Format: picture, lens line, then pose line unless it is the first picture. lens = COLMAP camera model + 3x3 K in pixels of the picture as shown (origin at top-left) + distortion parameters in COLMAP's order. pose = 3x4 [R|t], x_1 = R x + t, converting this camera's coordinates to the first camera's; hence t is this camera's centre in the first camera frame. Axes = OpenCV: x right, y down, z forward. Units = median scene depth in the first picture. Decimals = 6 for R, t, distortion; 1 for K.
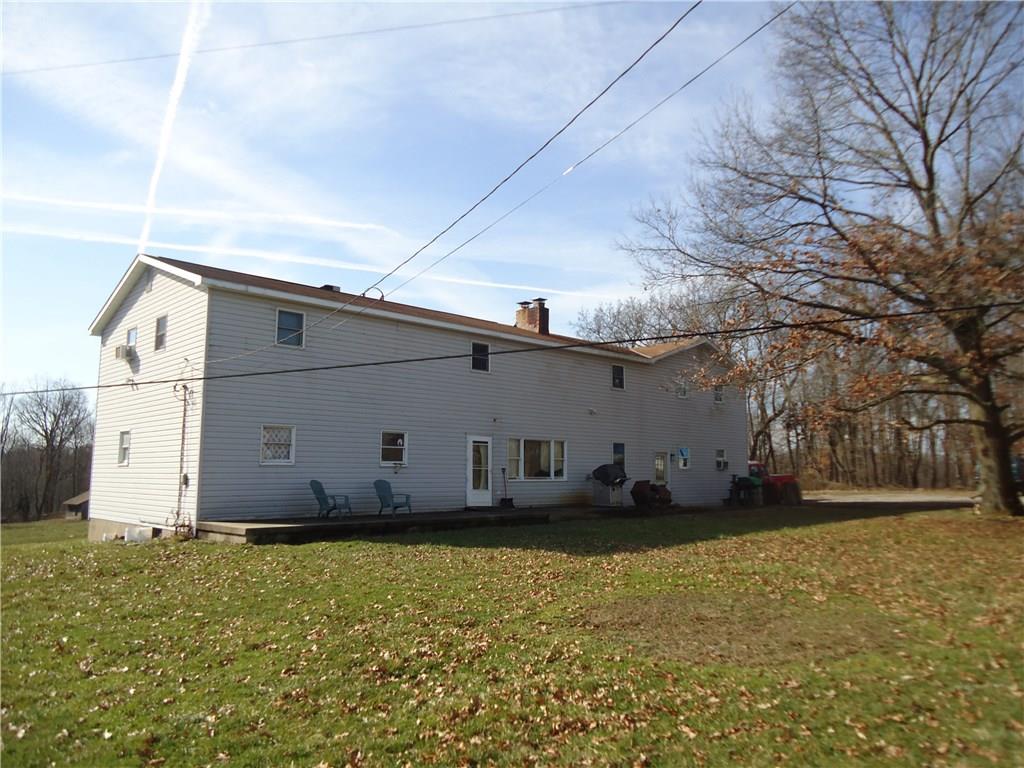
lens RADIAL K [[730.5, 0, 512.0], [0, 730.5, 384.0], [0, 0, 1]] dist [-0.000256, 0.002400]
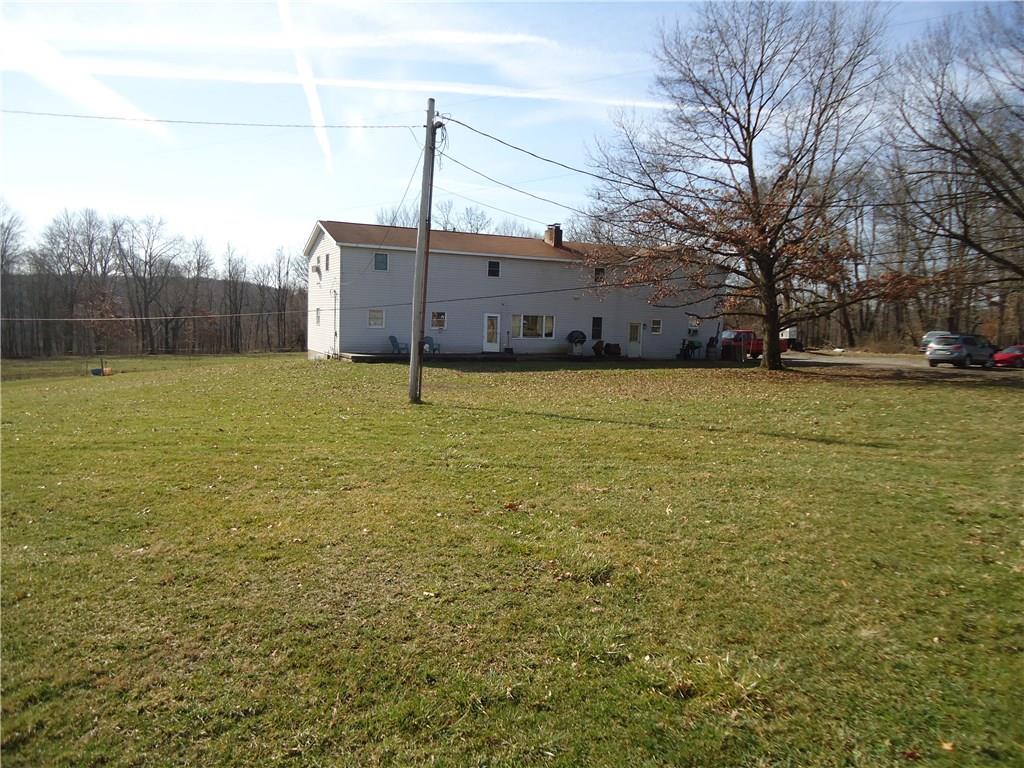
lens RADIAL K [[730.5, 0, 512.0], [0, 730.5, 384.0], [0, 0, 1]] dist [-0.000256, 0.002400]
pose [[0.948824, 0.054389, -0.311087, 0.580516], [0.010504, 0.979078, 0.203214, -0.126307], [0.315631, -0.196082, 0.928401, -0.706514]]
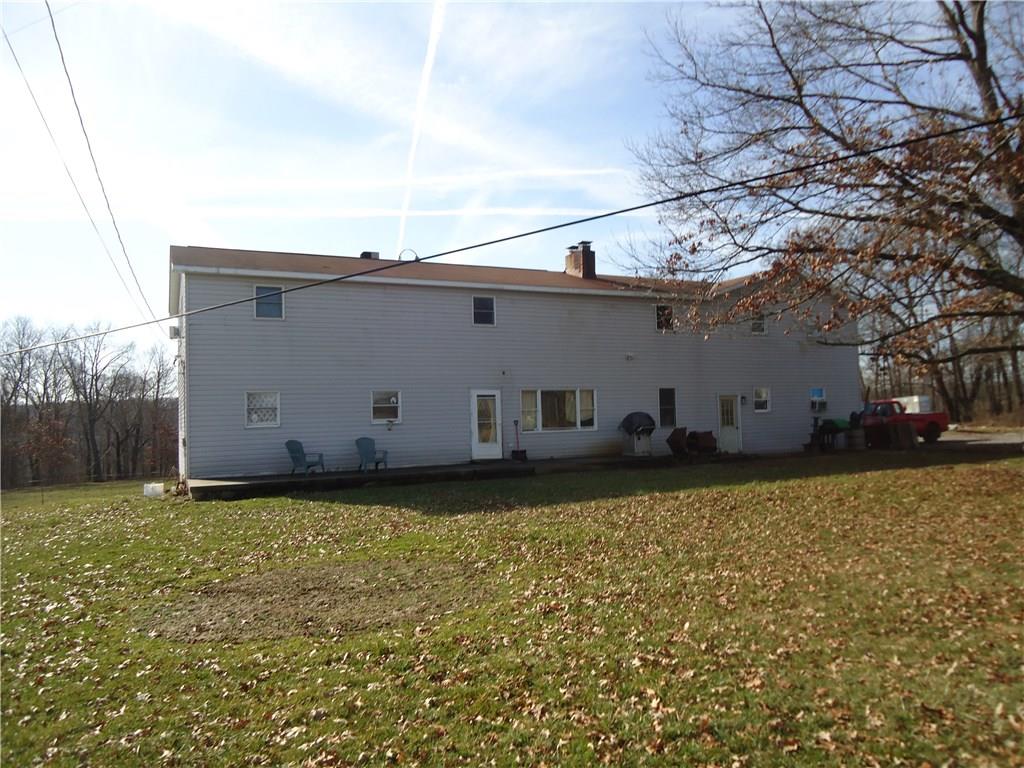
lens RADIAL K [[730.5, 0, 512.0], [0, 730.5, 384.0], [0, 0, 1]] dist [-0.000256, 0.002400]
pose [[0.945761, -0.046177, -0.321564, 0.317939], [0.070922, 0.995318, 0.065664, -0.000388], [0.317026, -0.084908, 0.944608, 0.061284]]
